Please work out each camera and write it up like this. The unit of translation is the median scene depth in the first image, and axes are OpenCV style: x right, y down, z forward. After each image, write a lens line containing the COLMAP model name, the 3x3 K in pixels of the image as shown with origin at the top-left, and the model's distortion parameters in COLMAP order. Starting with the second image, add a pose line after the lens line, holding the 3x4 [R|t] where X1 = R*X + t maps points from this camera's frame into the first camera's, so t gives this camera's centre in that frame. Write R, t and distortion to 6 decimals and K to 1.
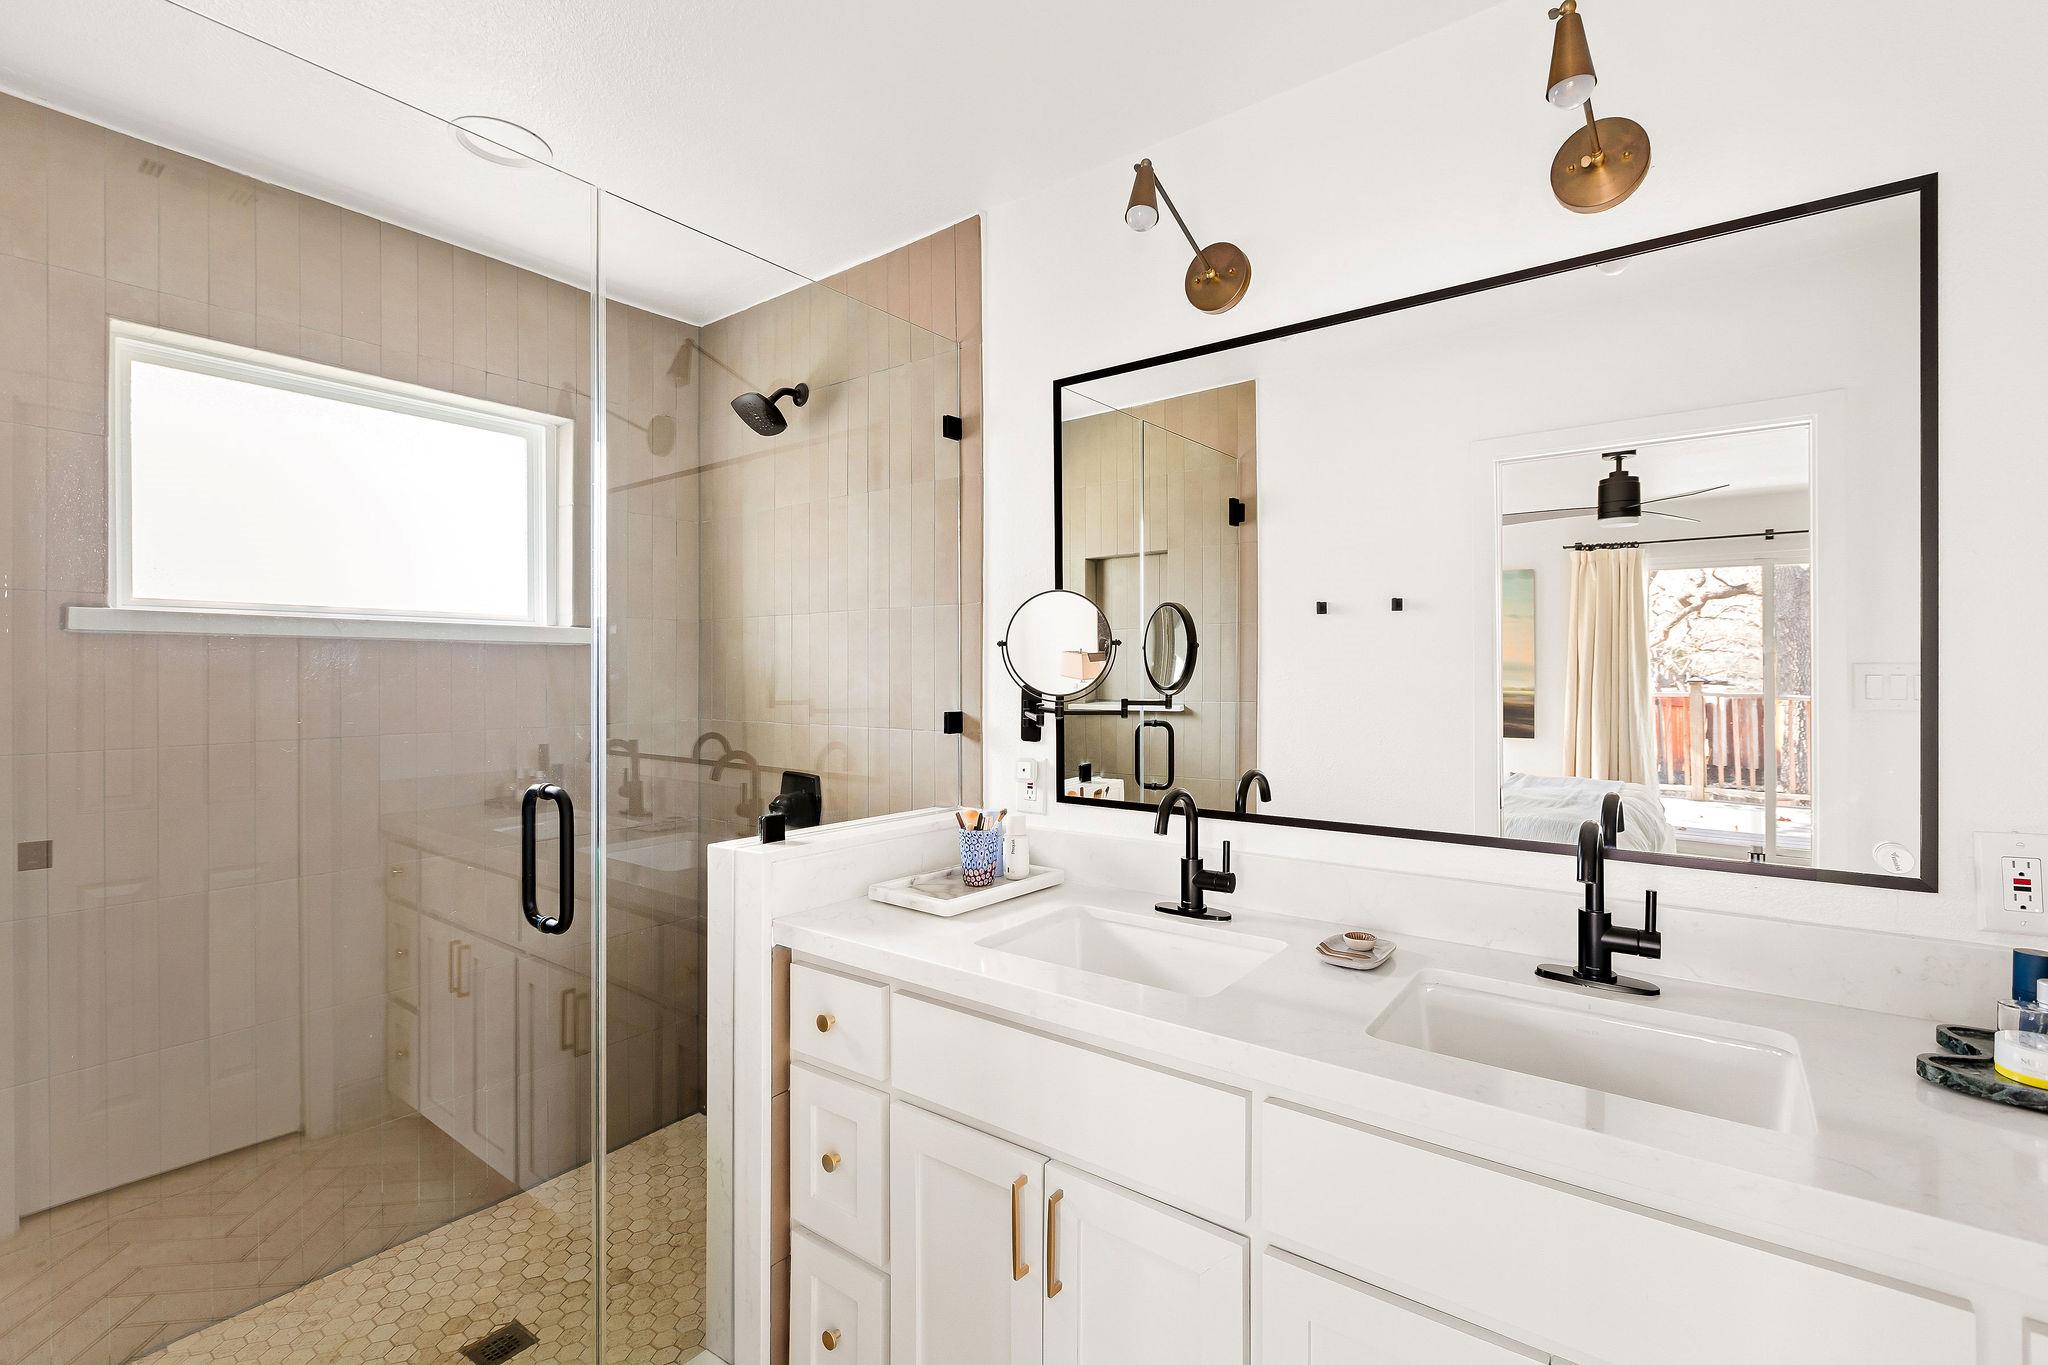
lens RADIAL K [[923.2, 0, 1020.7], [0, 923.2, 677.6], [0, 0, 1]] dist [0.011813, -0.000049]
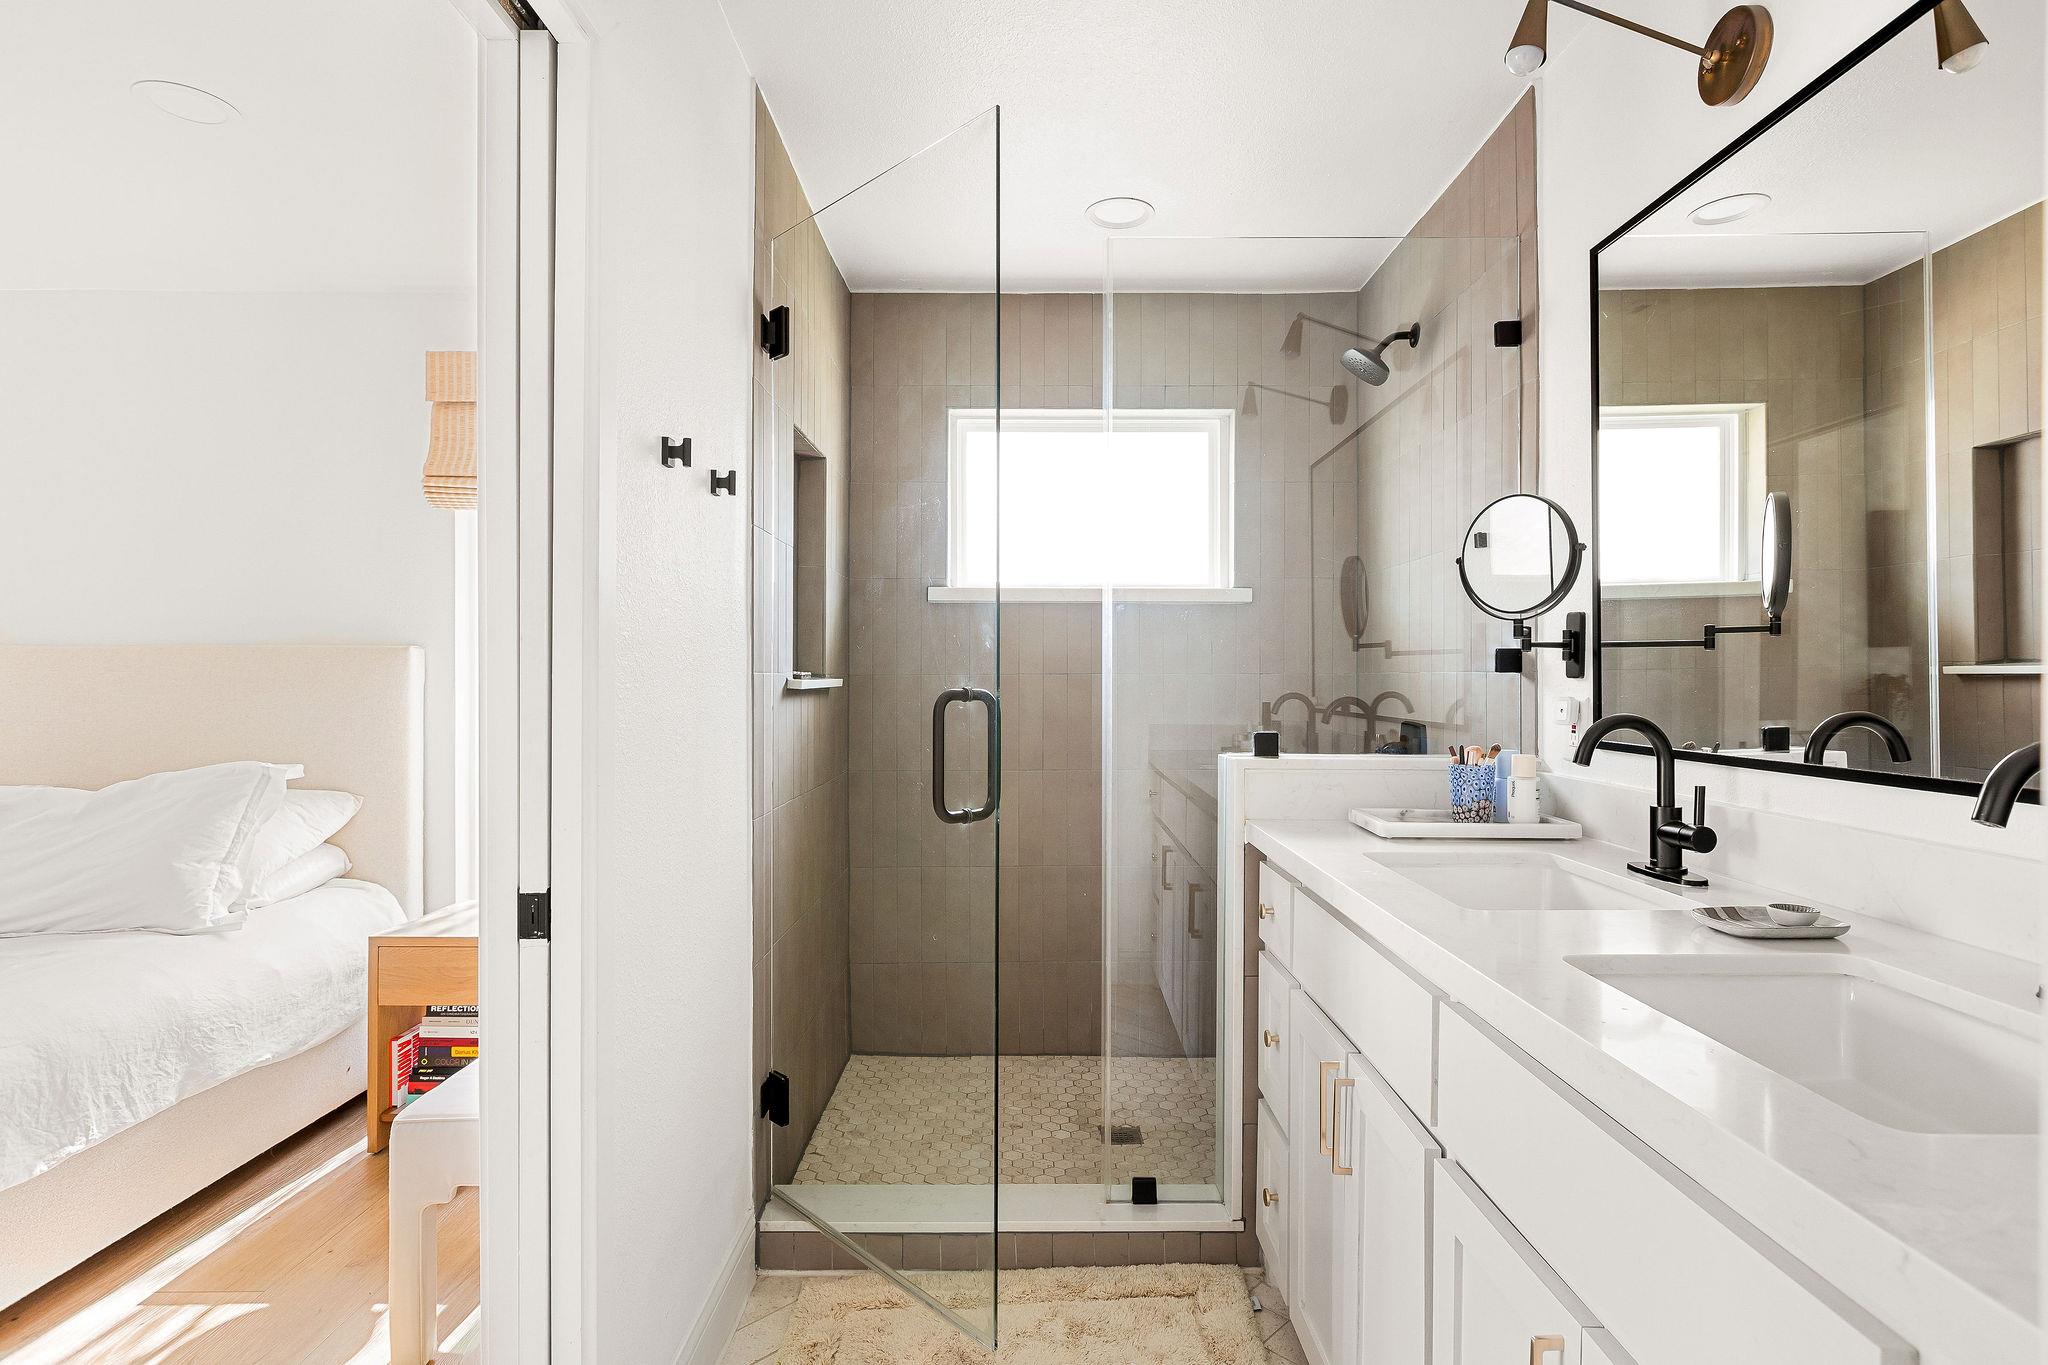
lens RADIAL K [[1024.4, 0, 1020.8], [0, 1024.4, 678.6], [0, 0, 1]] dist [0.035310, 0.000808]
pose [[0.609462, 0.004533, -0.792802, 0.473642], [-0.006855, 0.999976, 0.000448, 0.074901], [0.792785, 0.005162, 0.609479, 0.006799]]
